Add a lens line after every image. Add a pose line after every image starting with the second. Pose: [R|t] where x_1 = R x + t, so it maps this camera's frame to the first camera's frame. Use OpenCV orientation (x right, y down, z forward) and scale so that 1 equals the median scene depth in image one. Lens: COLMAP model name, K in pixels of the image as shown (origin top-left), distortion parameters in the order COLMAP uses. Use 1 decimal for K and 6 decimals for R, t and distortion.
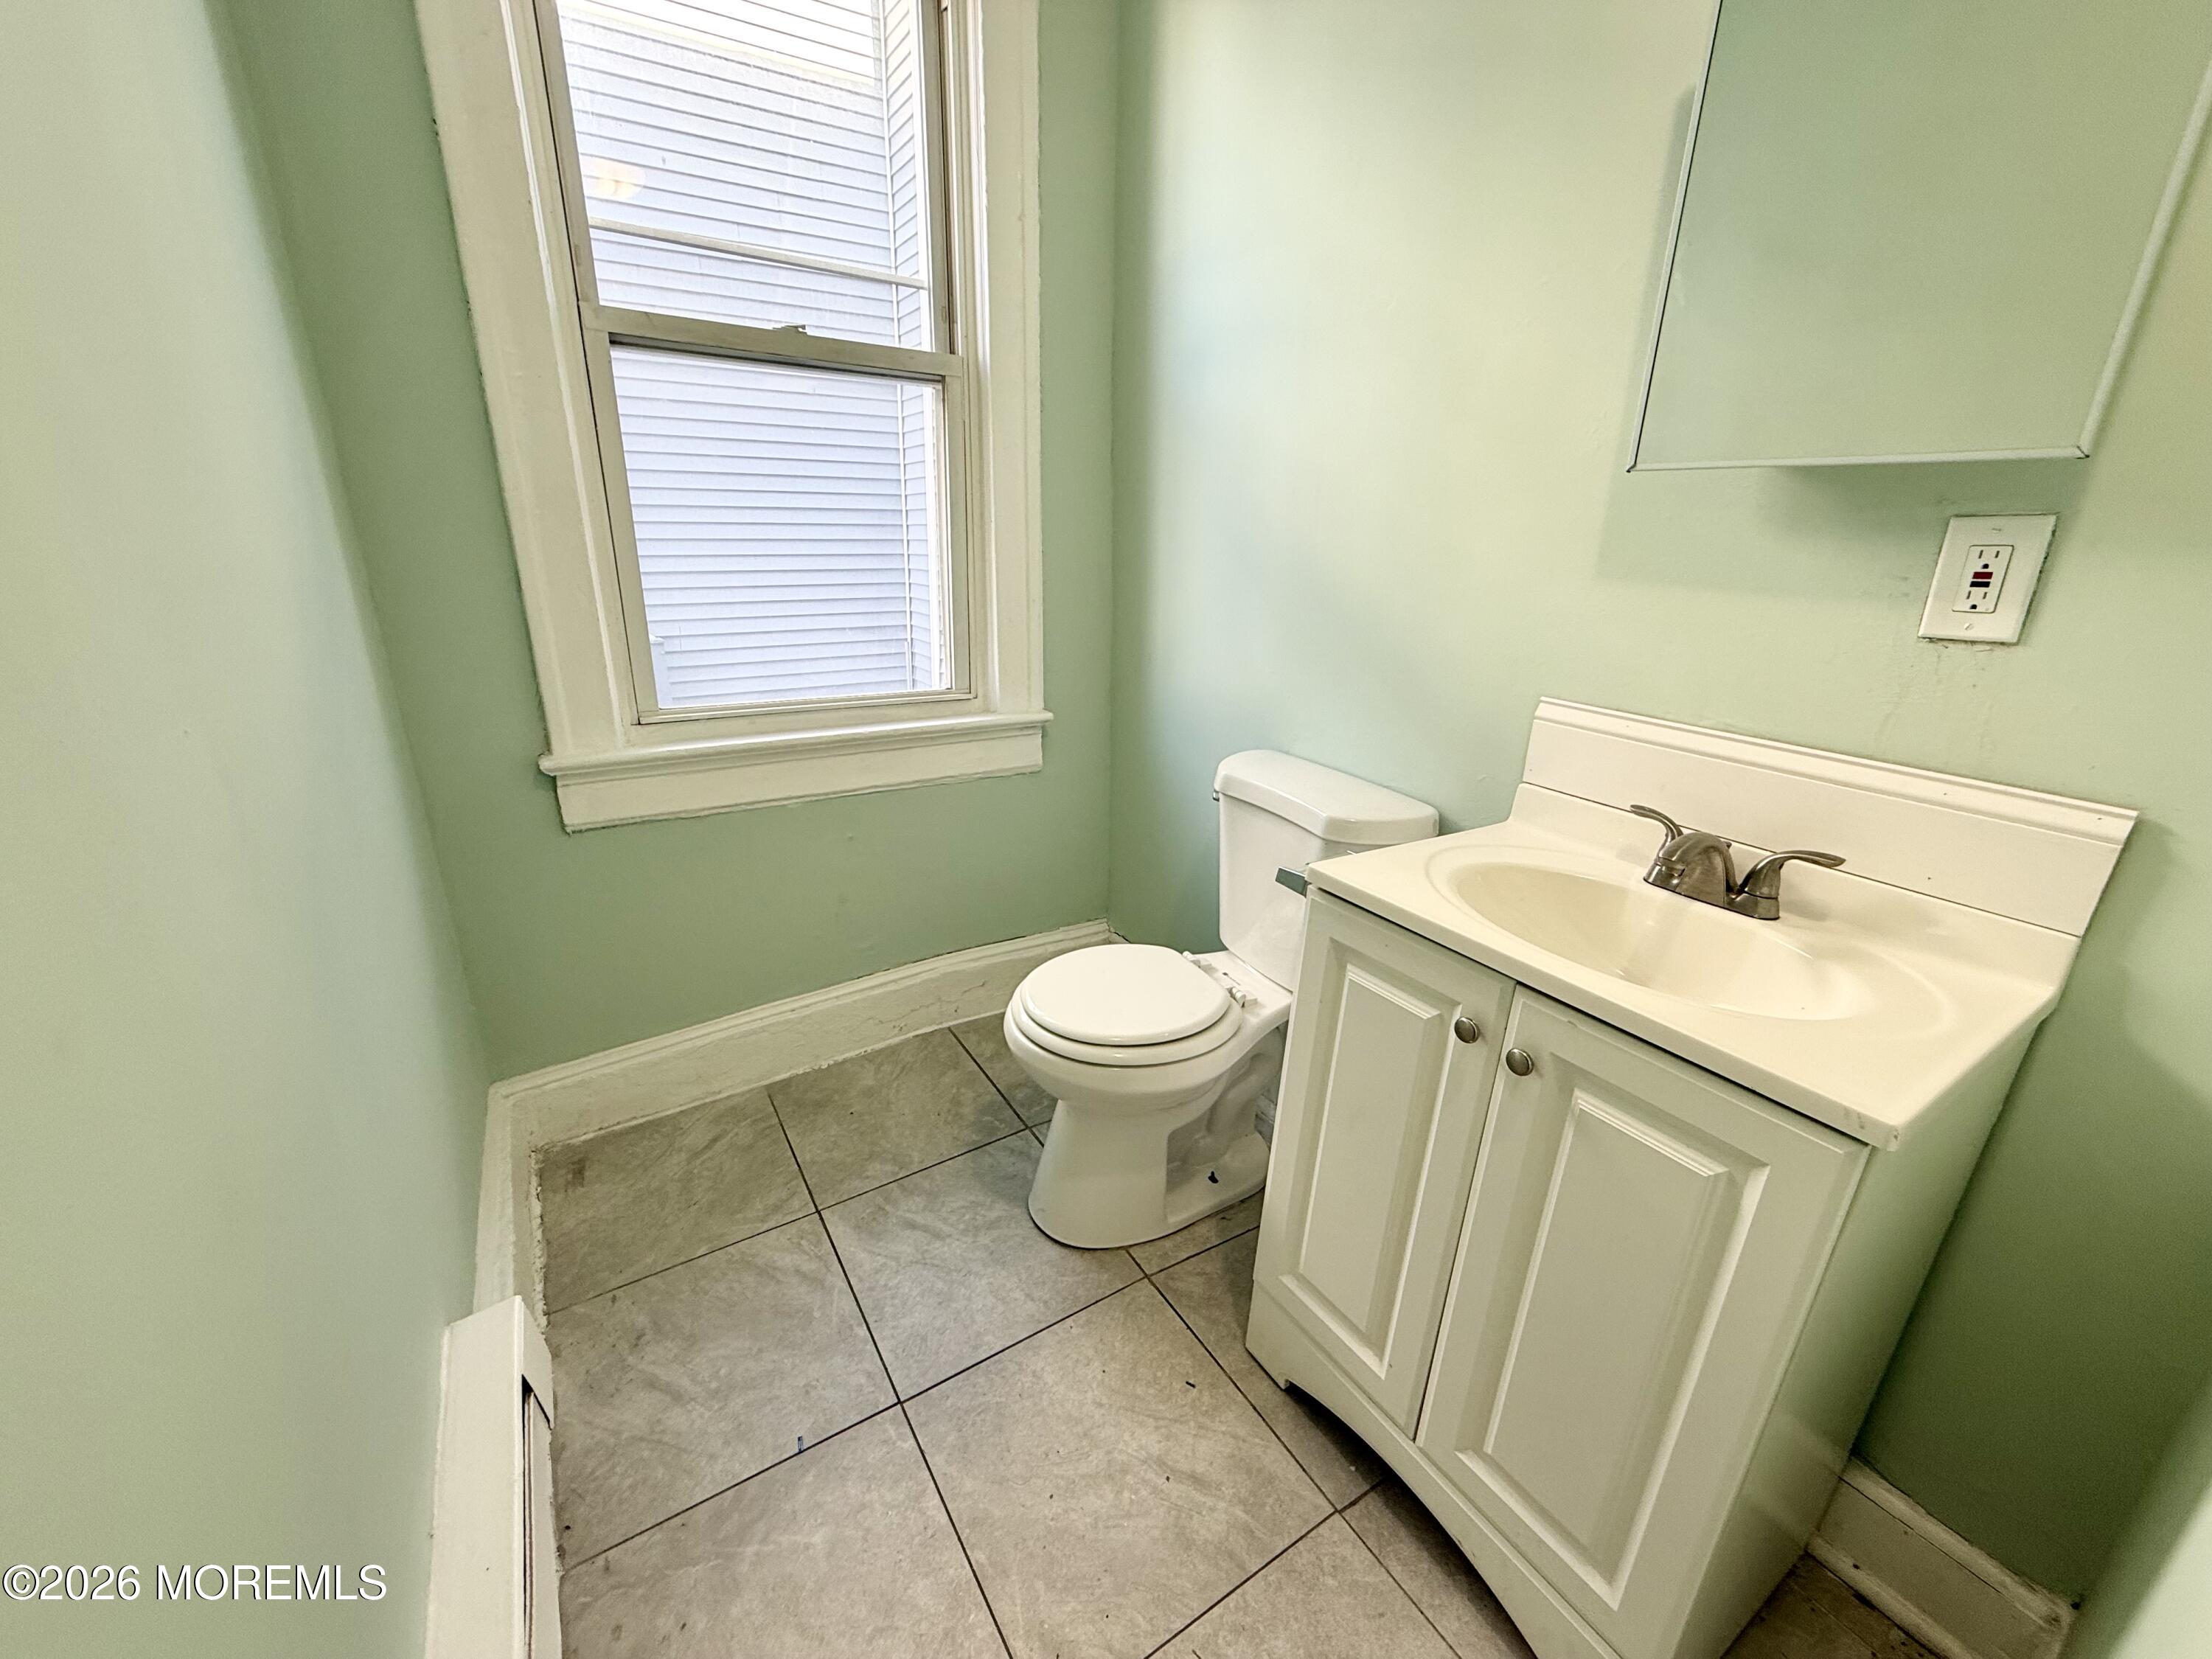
lens RADIAL K [[879.0, 0, 1098.0], [0, 879.0, 833.8], [0, 0, 1]] dist [-0.000499, -0.000236]
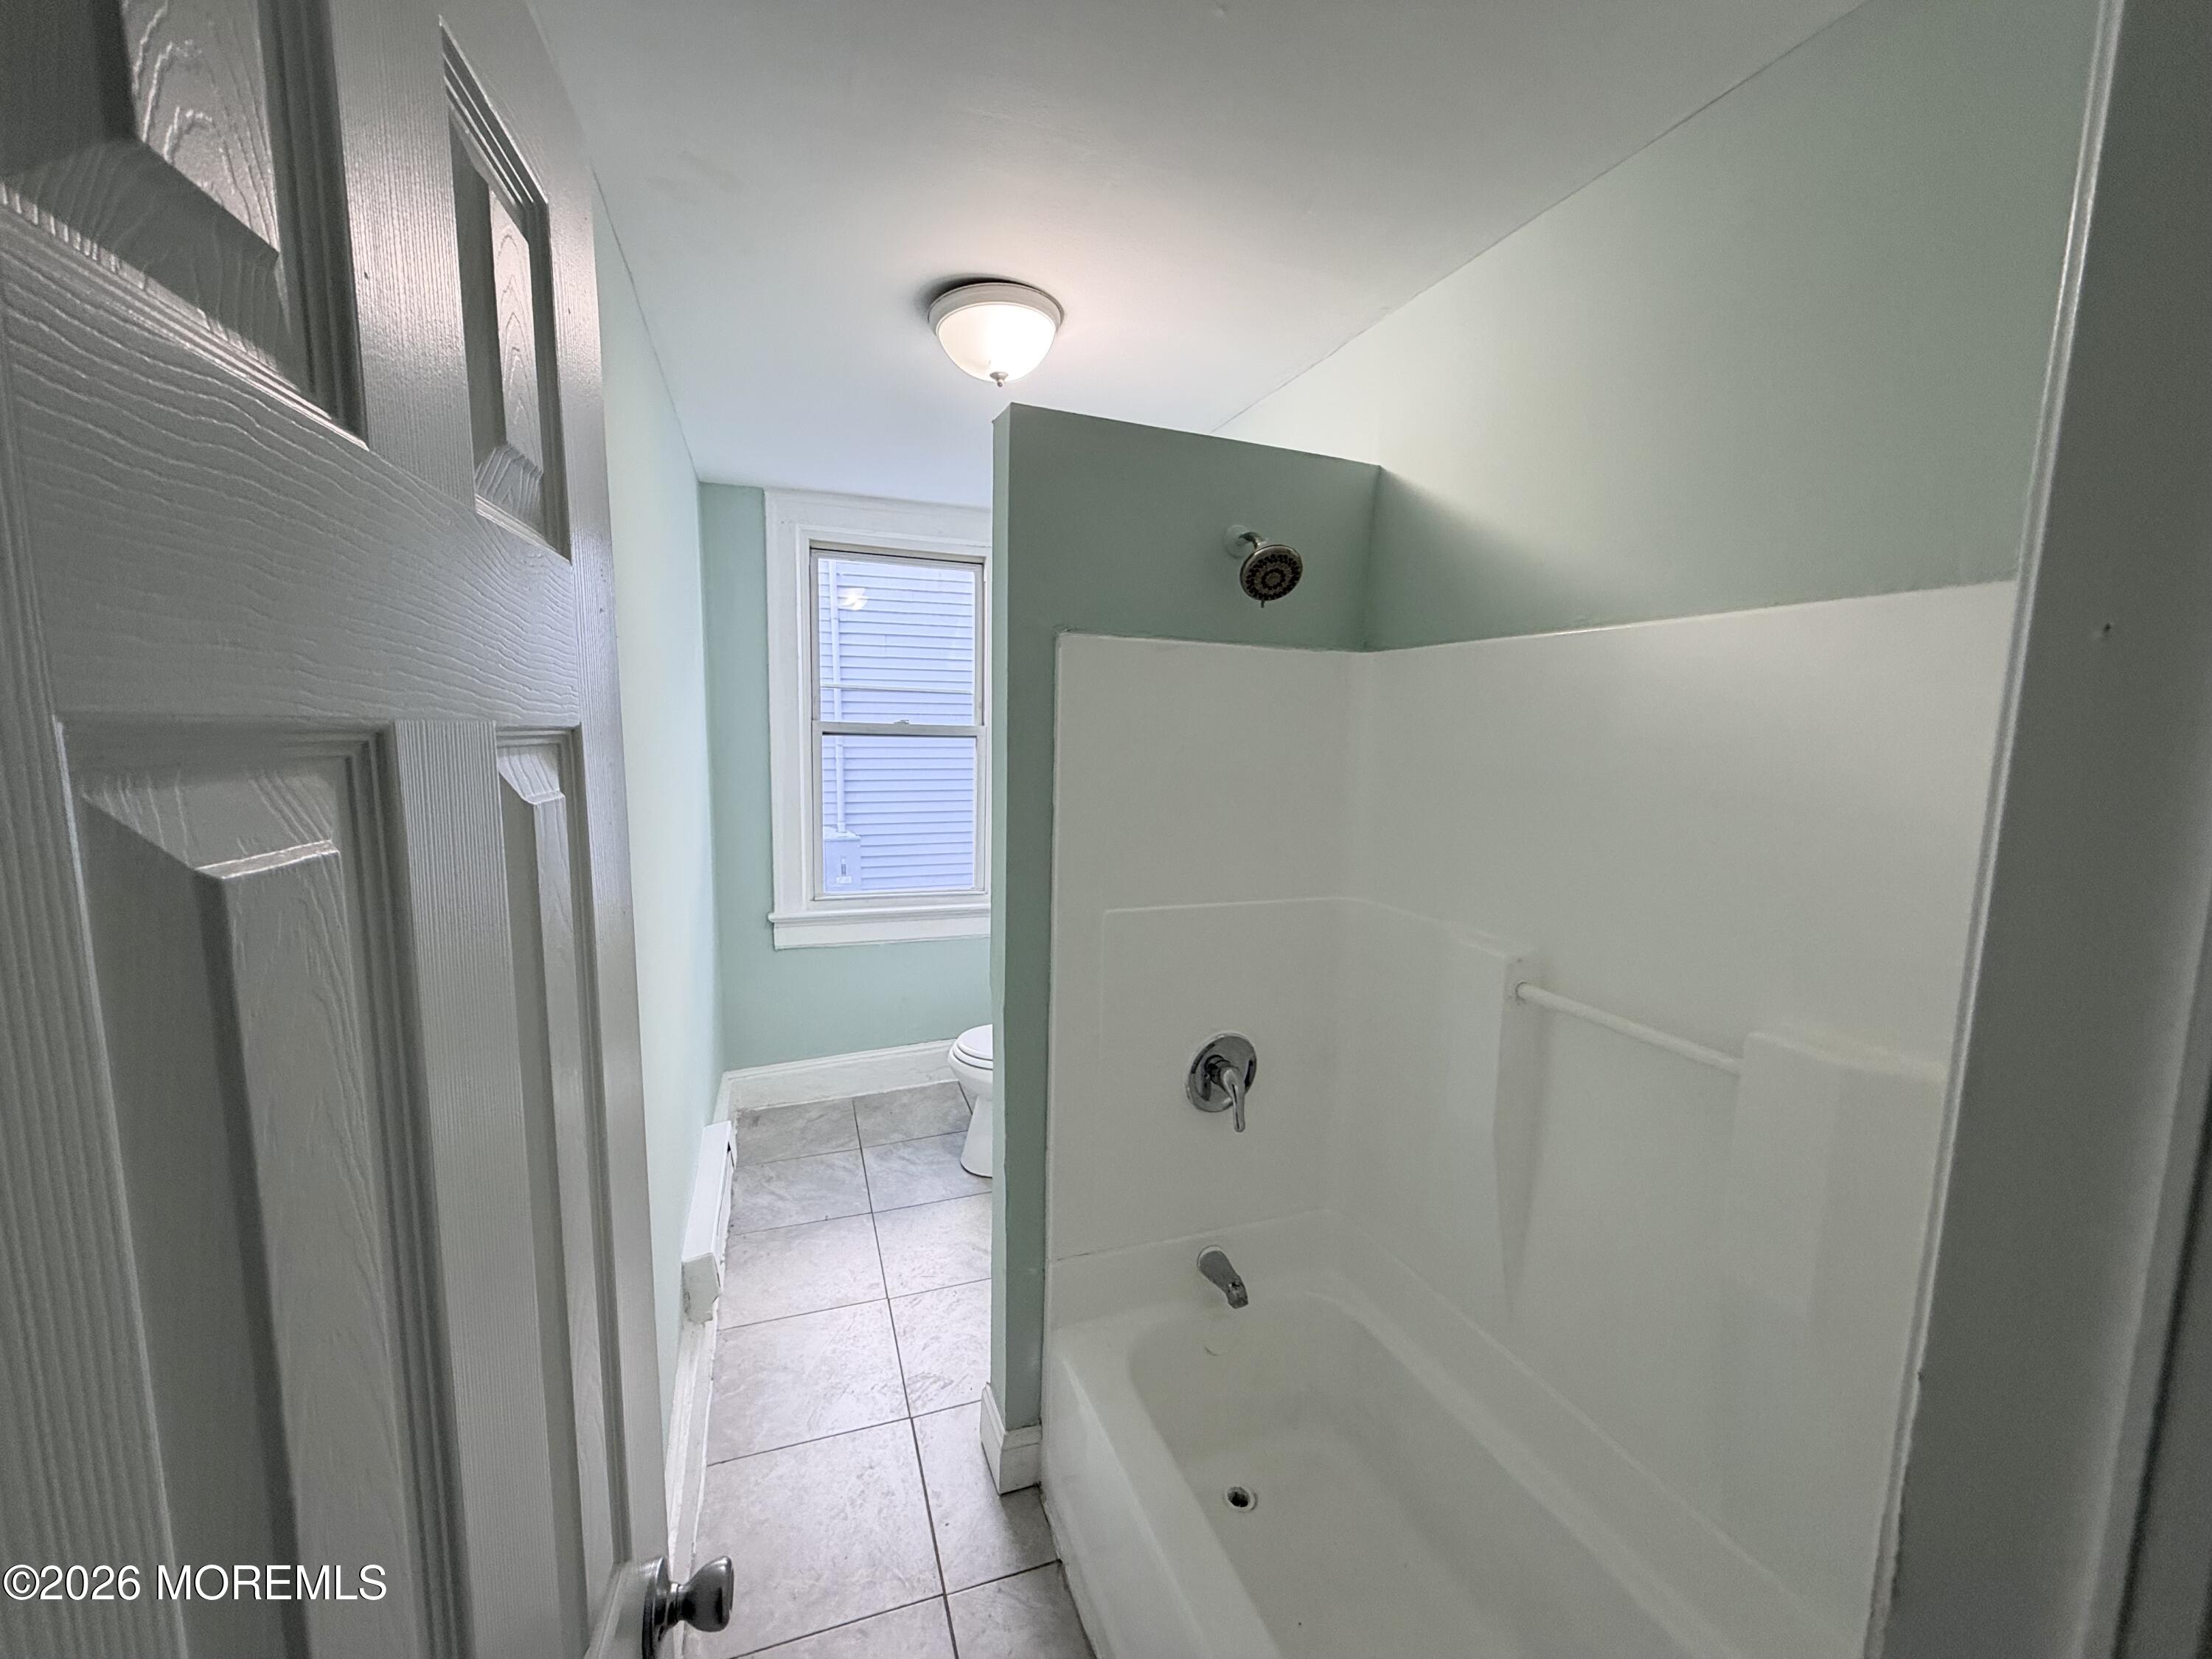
lens RADIAL K [[879.0, 0, 1098.0], [0, 879.0, 833.8], [0, 0, 1]] dist [-0.000499, -0.000236]
pose [[0.976937, 0.029621, -0.211462, 0.570461], [-0.072558, 0.977454, -0.198291, 0.085435], [0.200820, 0.209061, 0.957060, -0.889617]]
